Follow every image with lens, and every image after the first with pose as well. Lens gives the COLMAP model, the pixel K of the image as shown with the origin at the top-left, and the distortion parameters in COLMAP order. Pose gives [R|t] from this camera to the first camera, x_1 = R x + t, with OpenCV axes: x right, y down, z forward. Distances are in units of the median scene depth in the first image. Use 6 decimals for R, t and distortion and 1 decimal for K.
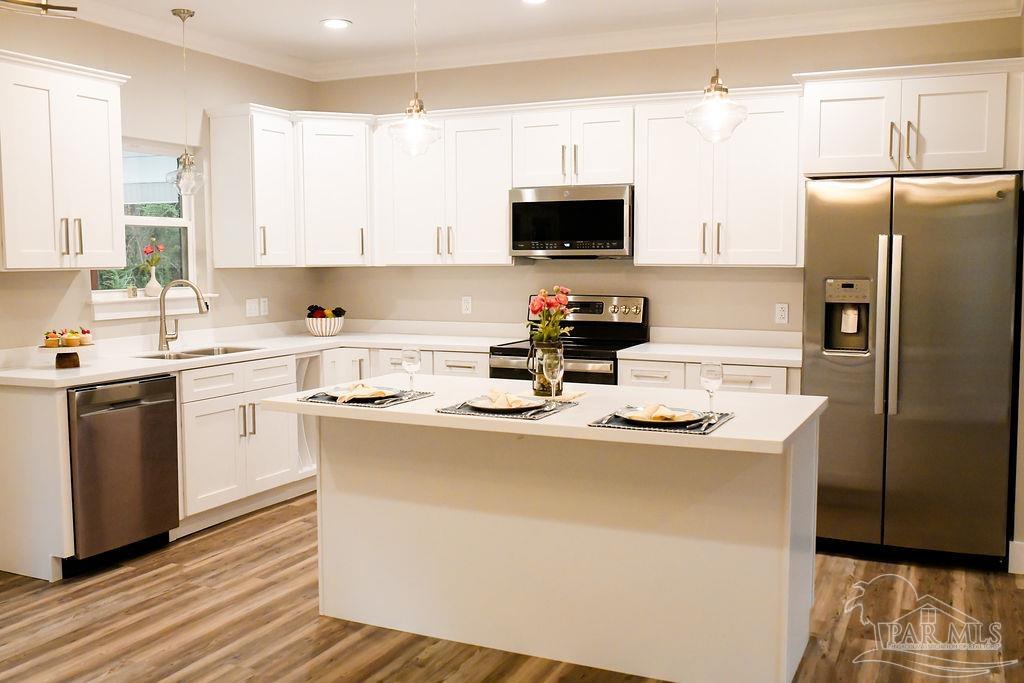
lens RADIAL K [[970.5, 0, 512.3], [0, 970.5, 338.4], [0, 0, 1]] dist [-0.036731, 0.000000]
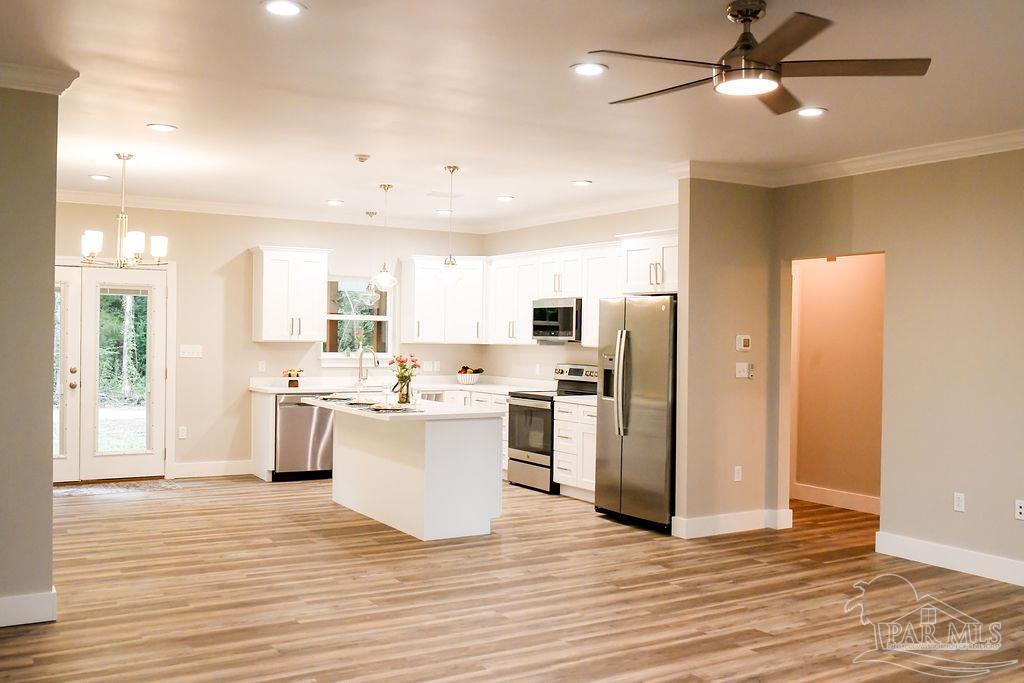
lens RADIAL K [[970.5, 0, 508.8], [0, 970.5, 342.0], [0, 0, 1]] dist [-0.036731, 0.000000]
pose [[0.830556, 0.019410, -0.556597, 0.958985], [-0.063840, 0.996123, -0.060525, 0.025596], [0.553264, 0.085803, 0.828575, -0.445344]]
